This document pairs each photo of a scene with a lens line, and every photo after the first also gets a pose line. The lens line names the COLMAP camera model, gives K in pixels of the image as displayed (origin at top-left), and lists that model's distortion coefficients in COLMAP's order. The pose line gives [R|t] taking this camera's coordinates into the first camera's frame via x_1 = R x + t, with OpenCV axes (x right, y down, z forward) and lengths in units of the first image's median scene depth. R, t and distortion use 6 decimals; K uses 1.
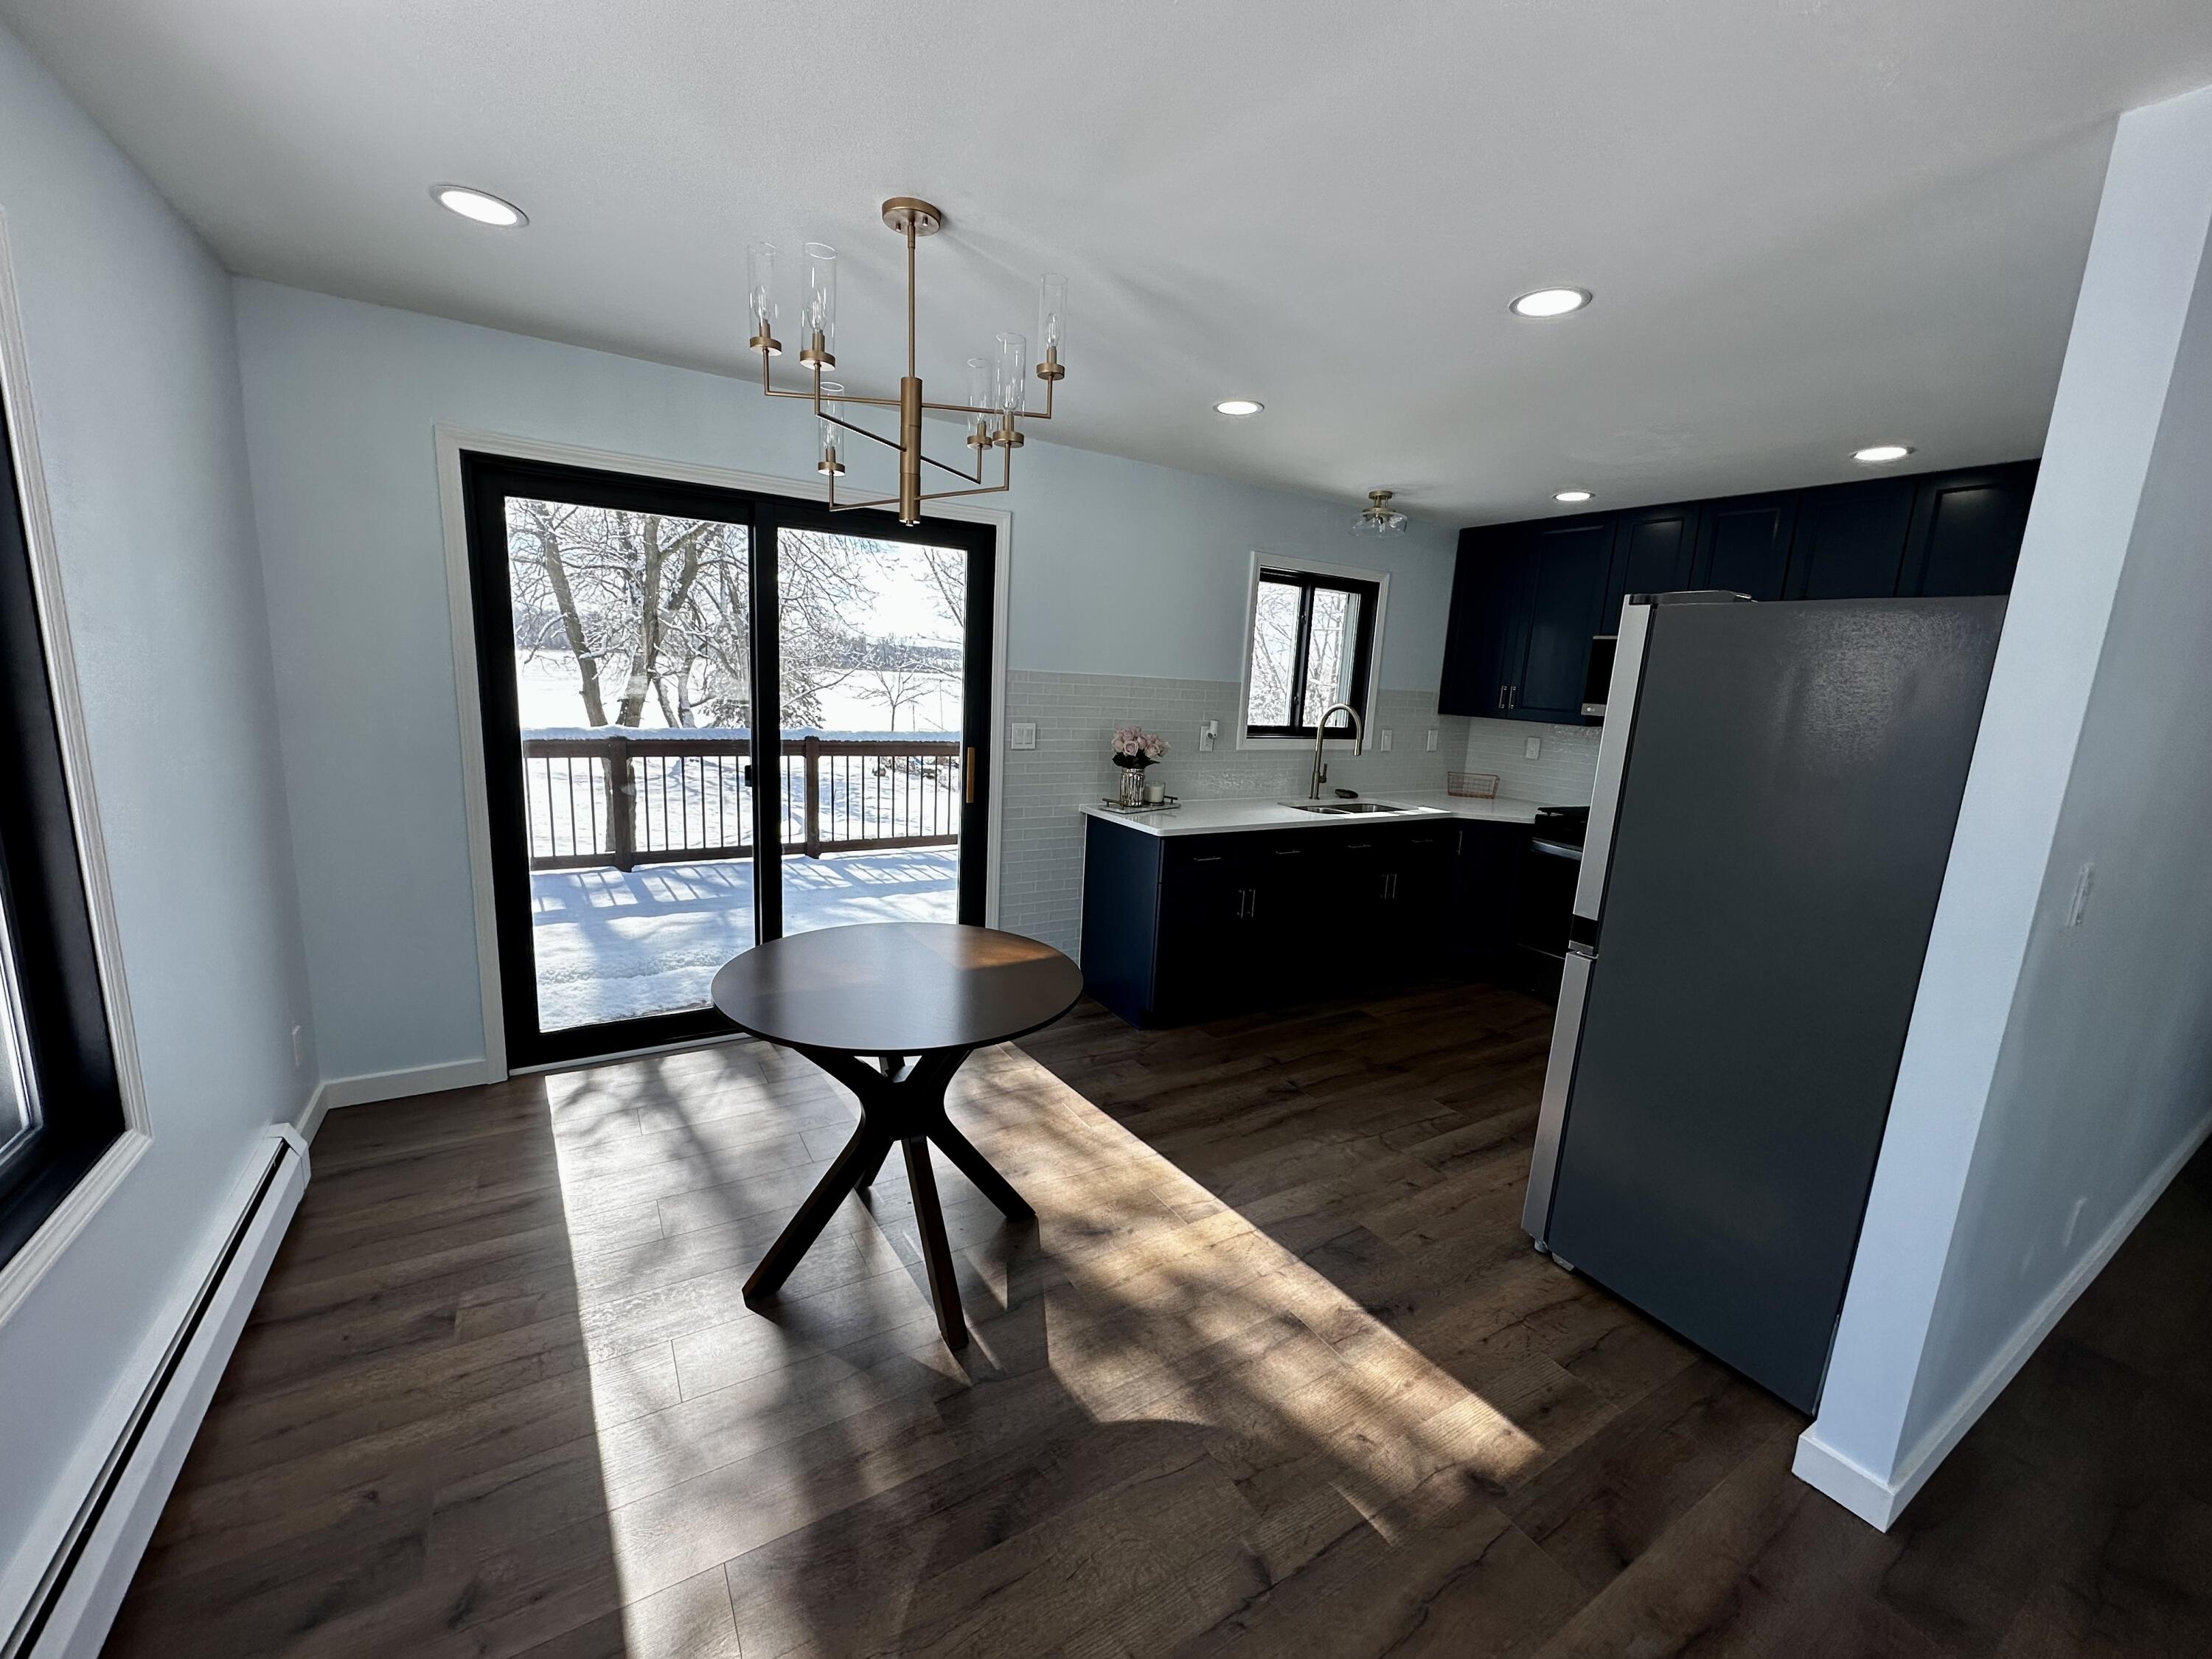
lens RADIAL K [[885.1, 0, 1109.1], [0, 885.1, 825.4], [0, 0, 1]] dist [-0.000526, 0.000455]
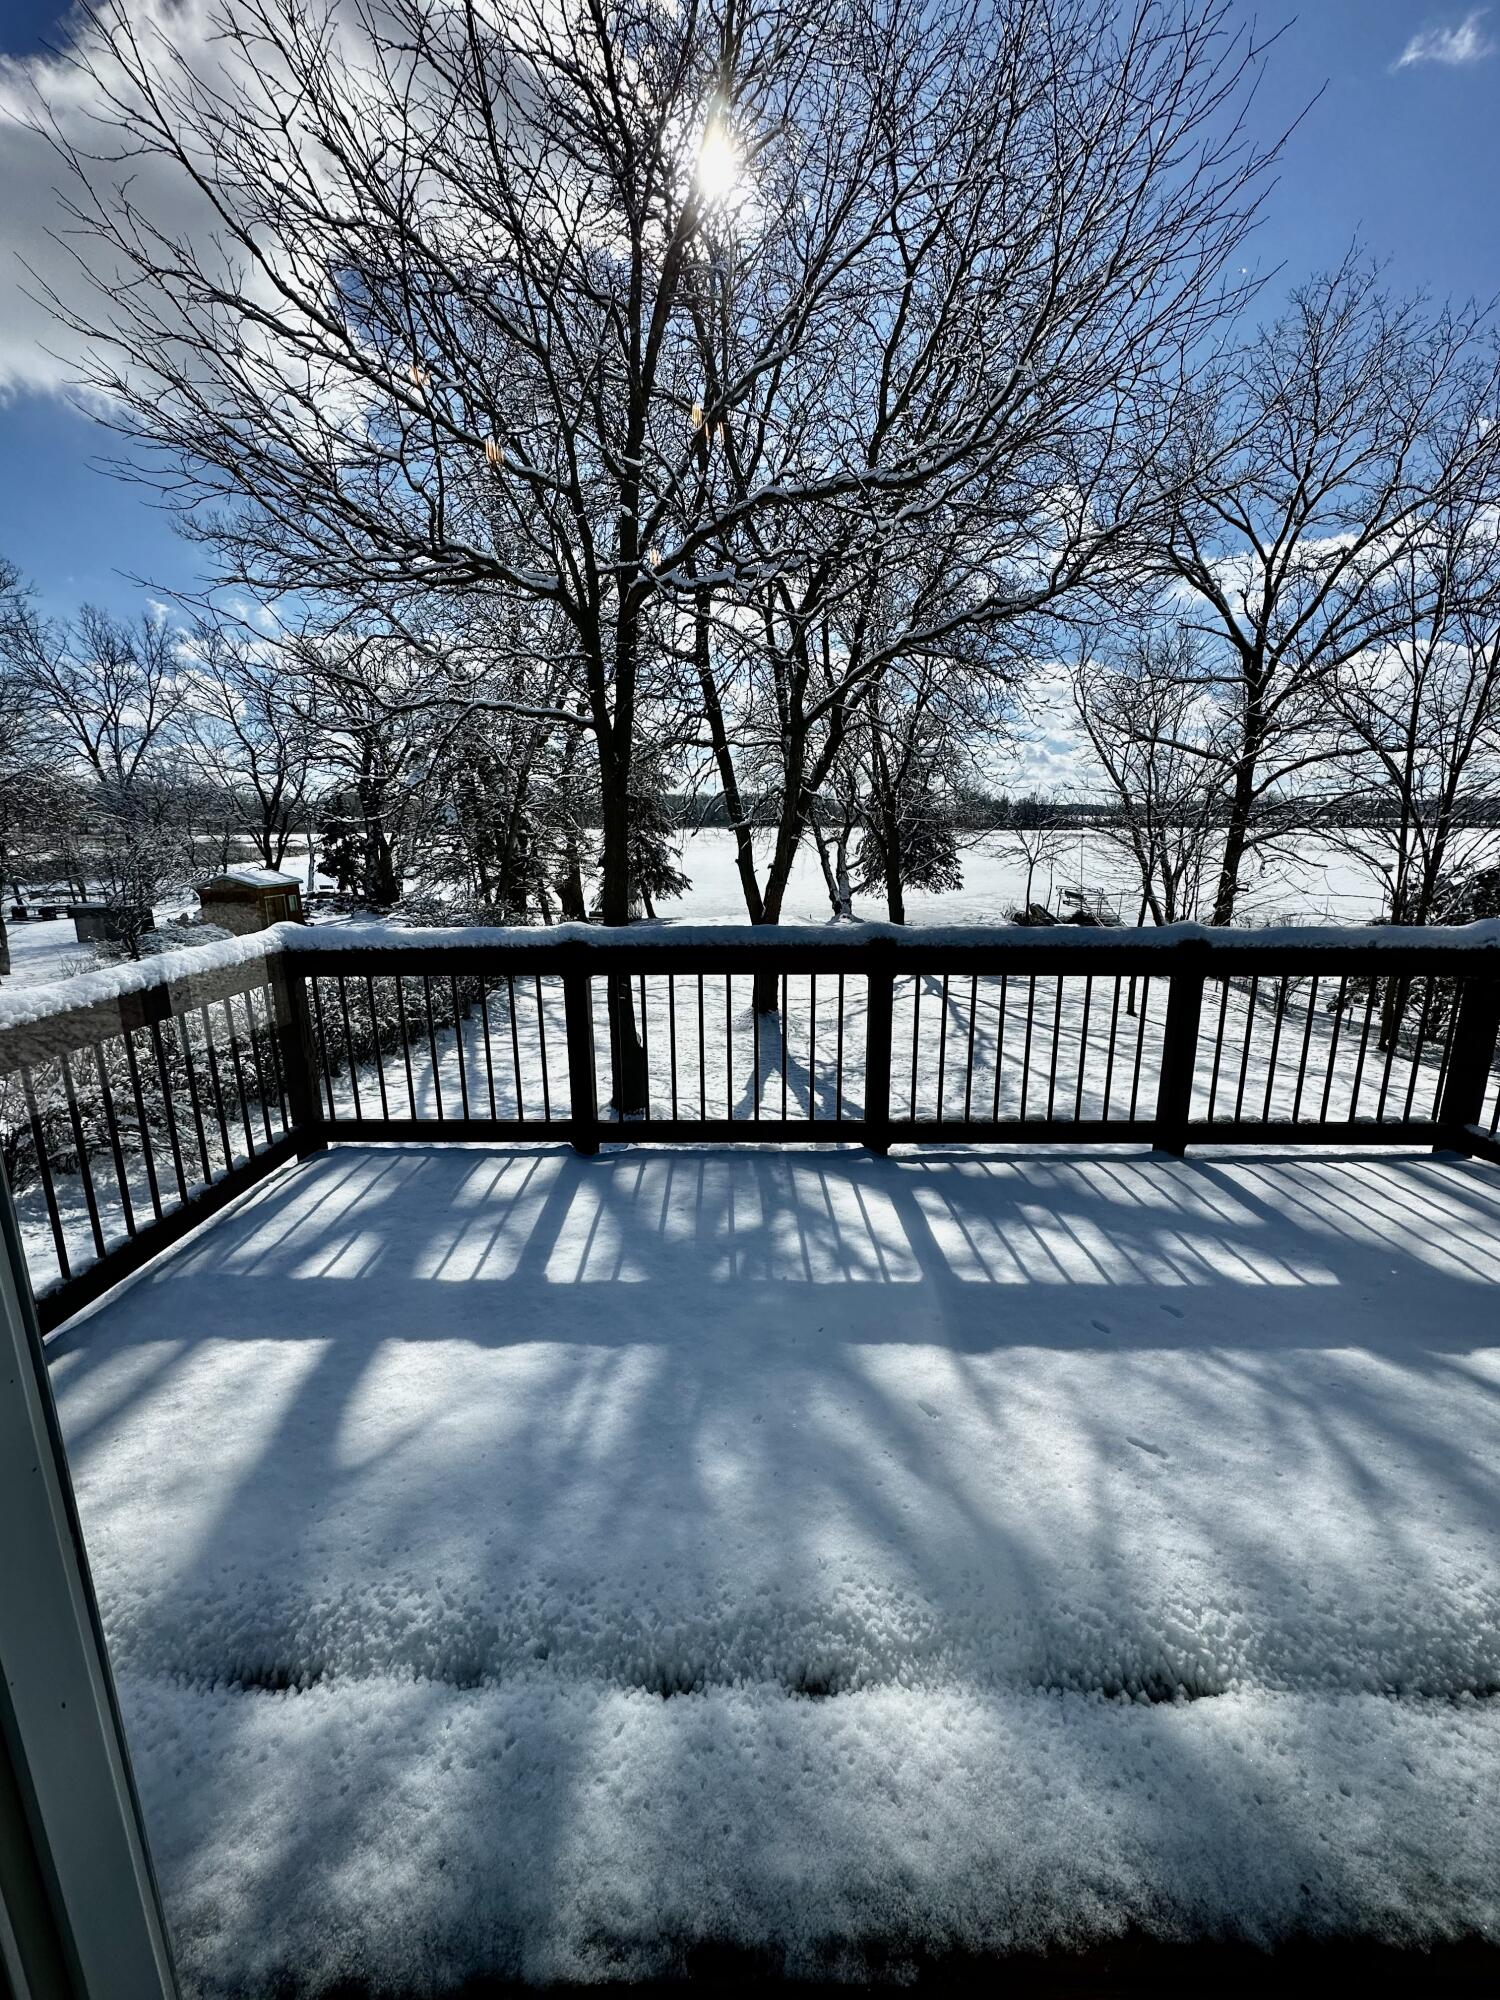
lens RADIAL K [[800.3, 0, 744.5], [0, 800.3, 997.6], [0, 0, 1]] dist [-0.000526, 0.000455]
pose [[0.837847, 0.063302, -0.542223, -0.300536], [-0.046091, 0.997910, 0.045283, -0.183797], [0.543956, -0.012948, 0.839014, 1.204074]]
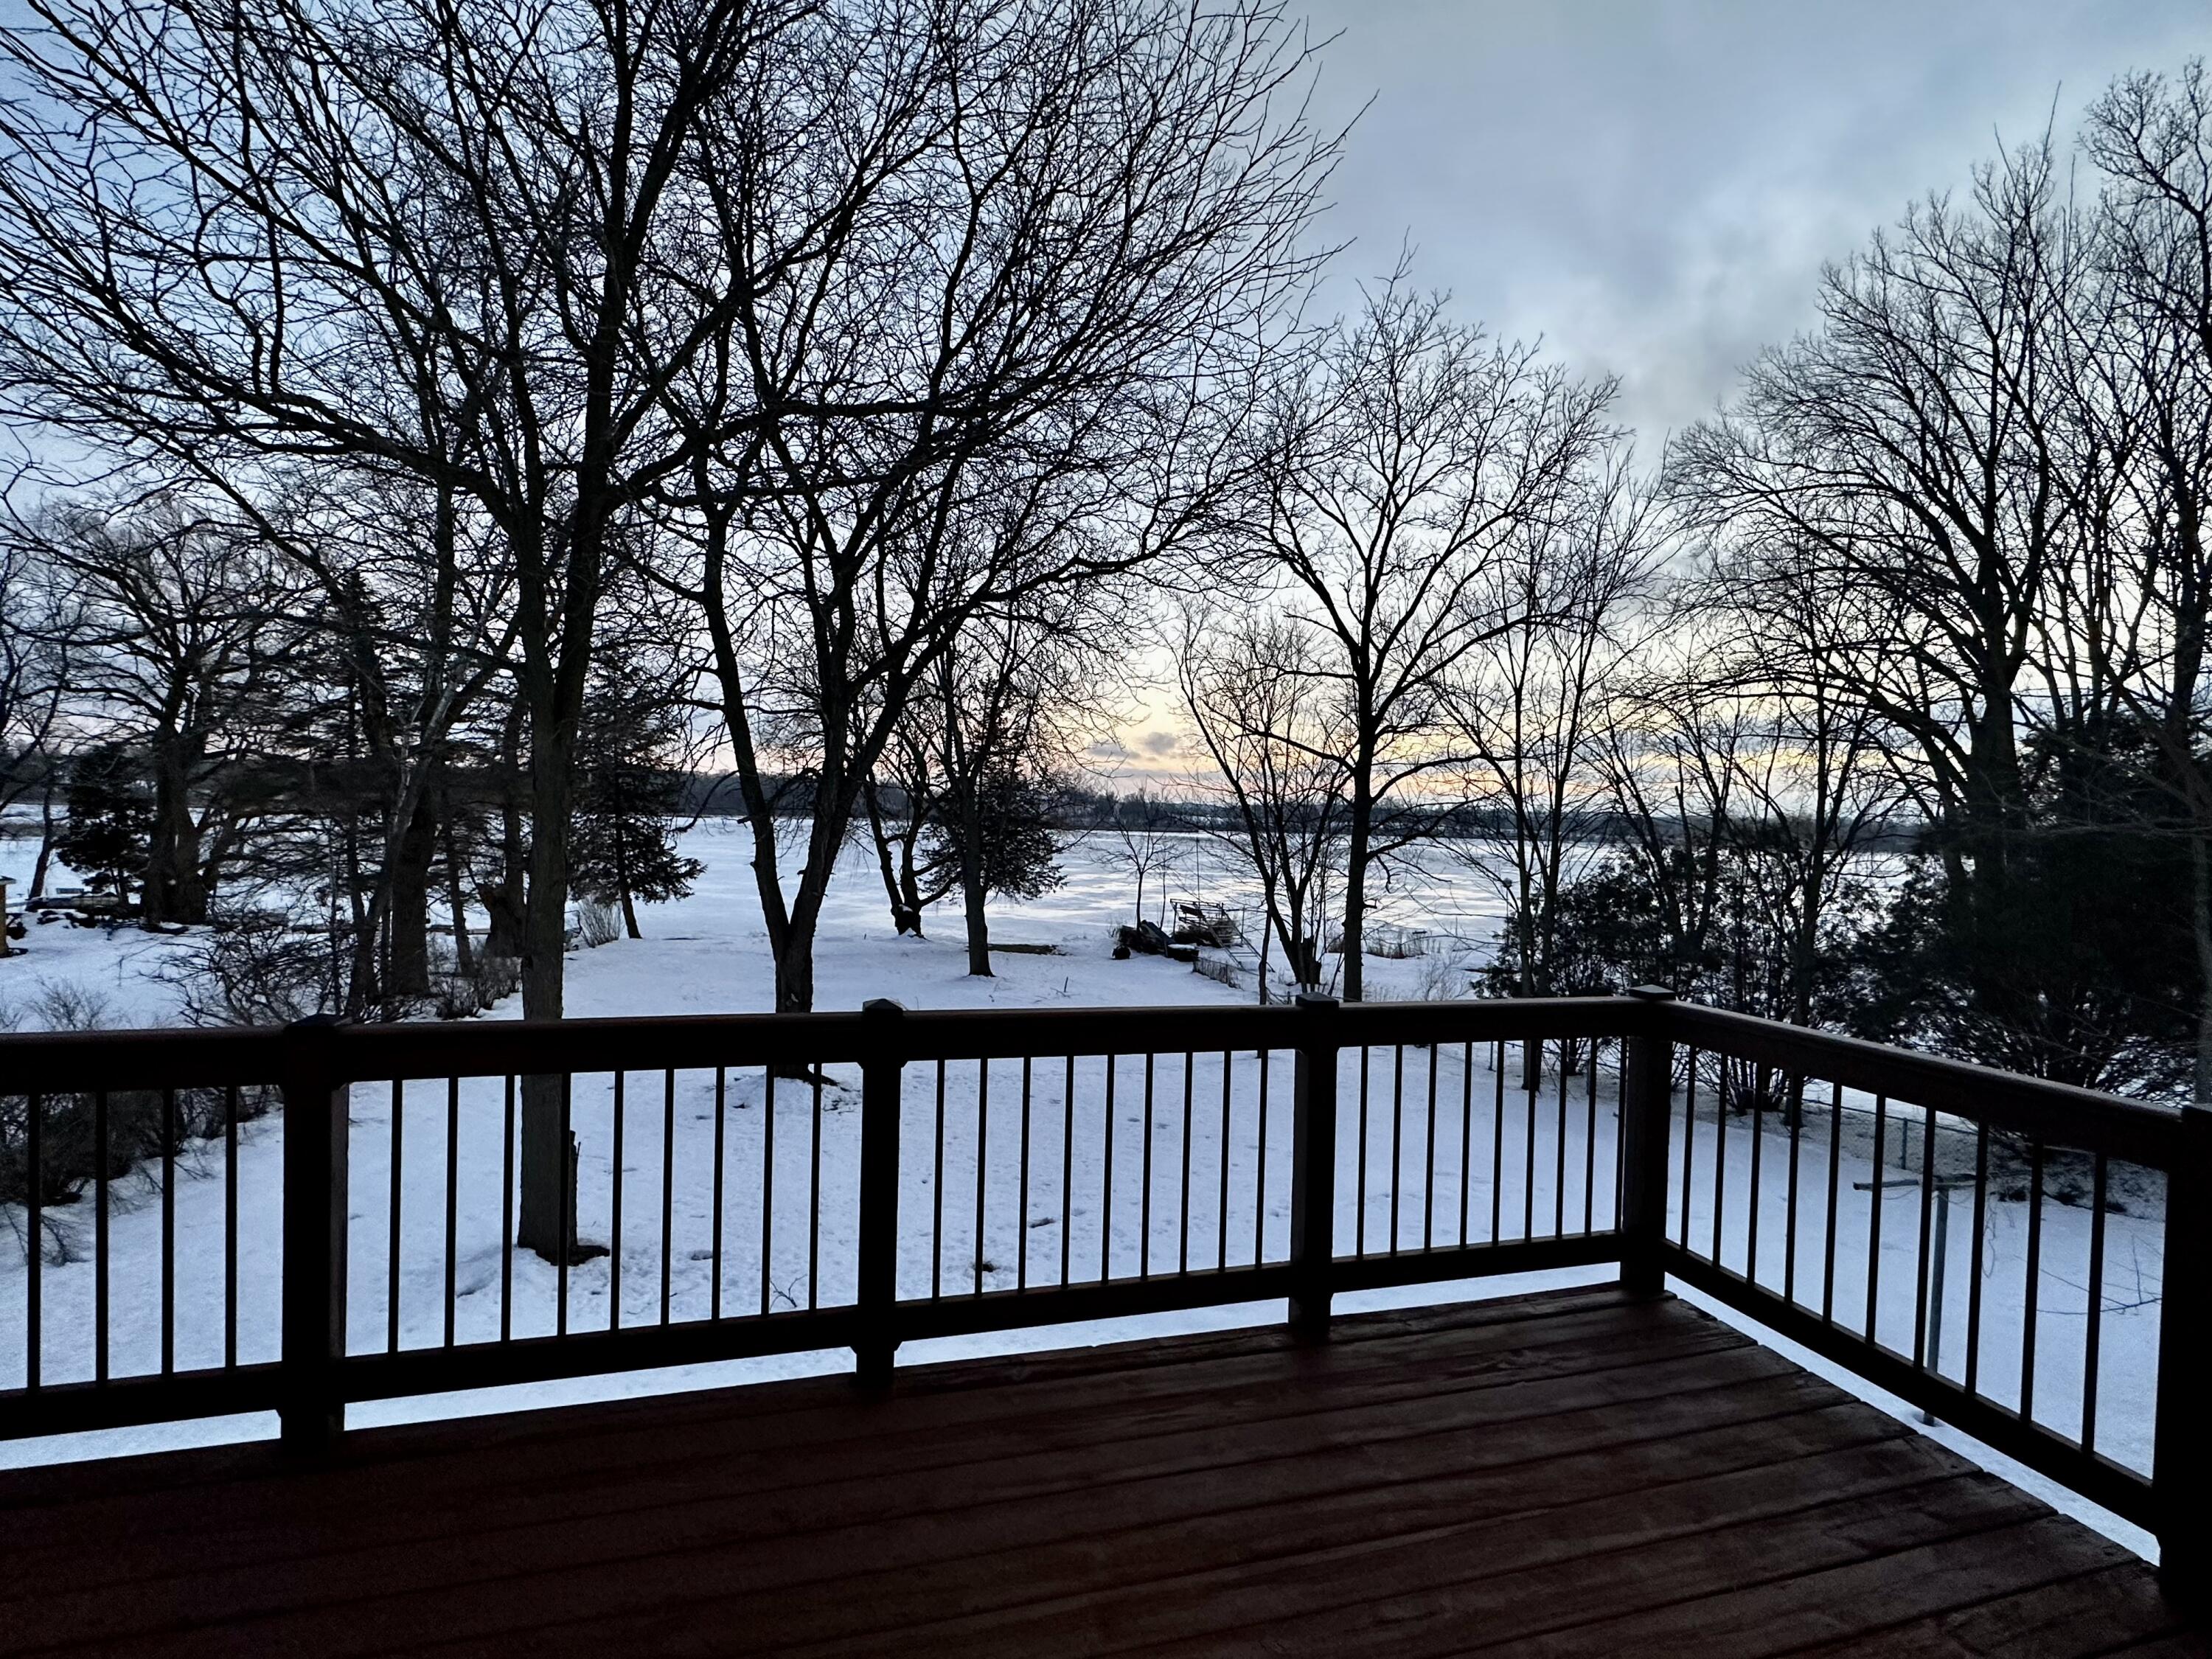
lens RADIAL K [[1036.4, 0, 1100.9], [0, 1036.4, 832.9], [0, 0, 1]] dist [-0.001361, 0.000345]
pose [[0.961434, -0.020064, -0.274304, -0.309143], [-0.026282, 0.986069, -0.164245, -0.226206], [0.273779, 0.165120, 0.947513, 1.415231]]
